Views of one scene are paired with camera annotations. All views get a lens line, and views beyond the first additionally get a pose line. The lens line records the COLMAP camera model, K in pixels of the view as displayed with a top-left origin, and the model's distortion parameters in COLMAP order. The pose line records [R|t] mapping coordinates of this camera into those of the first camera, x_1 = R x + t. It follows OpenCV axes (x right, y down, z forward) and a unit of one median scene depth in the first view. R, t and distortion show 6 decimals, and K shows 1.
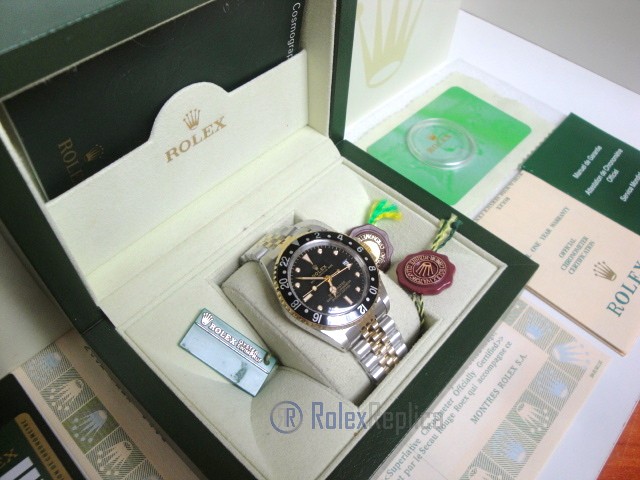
lens RADIAL K [[523.7, 0, 320.0], [0, 523.7, 240.0], [0, 0, 1]] dist [-0.155215, 0.108428]
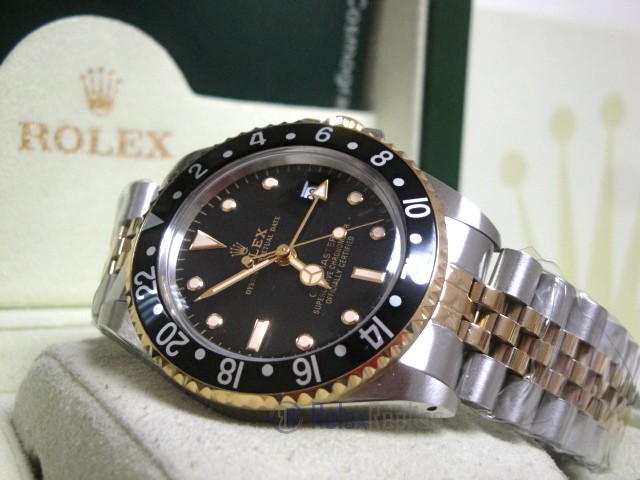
lens RADIAL K [[1005.8, 0, 318.3], [0, 1005.8, 239.8], [0, 0, 1]] dist [0.092821, 0.208708]
pose [[0.963037, 0.030704, -0.267615, 0.201984], [-0.224191, 0.642106, -0.733101, 0.485077], [0.149328, 0.766000, 0.625256, 0.493459]]
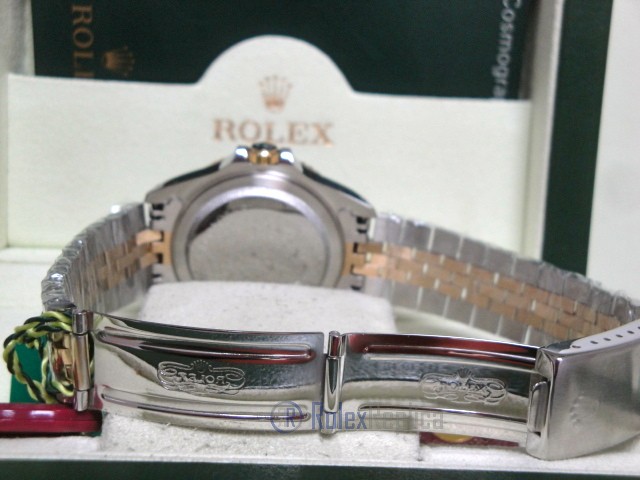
lens RADIAL K [[1005.8, 0, 318.3], [0, 1005.8, 239.8], [0, 0, 1]] dist [0.092821, 0.208708]
pose [[0.709782, 0.109494, -0.695860, 0.640727], [-0.572094, 0.665963, -0.478751, 0.429419], [0.410996, 0.737906, 0.535329, 0.444605]]
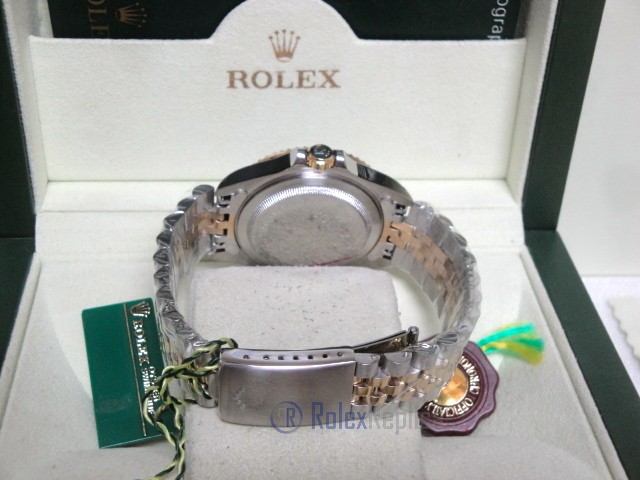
lens RADIAL K [[1005.8, 0, 318.3], [0, 1005.8, 239.8], [0, 0, 1]] dist [0.092821, 0.208708]
pose [[0.731393, 0.376449, -0.568639, 0.593448], [-0.546666, 0.822144, -0.158857, 0.152862], [0.407702, 0.427043, 0.807102, 0.047459]]
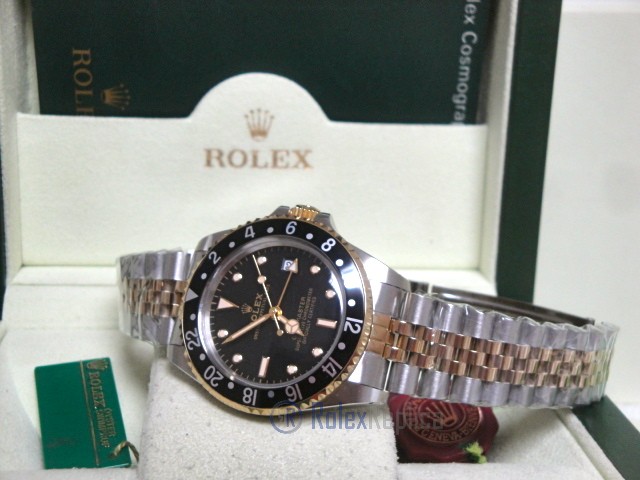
lens RADIAL K [[1011.9, 0, 322.3], [0, 1011.9, 240.4], [0, 0, 1]] dist [0.133777, 0.100807]
pose [[0.737752, 0.157278, -0.656495, 0.717448], [-0.539494, 0.721932, -0.433314, 0.417419], [0.405794, 0.673853, 0.617457, 0.248895]]
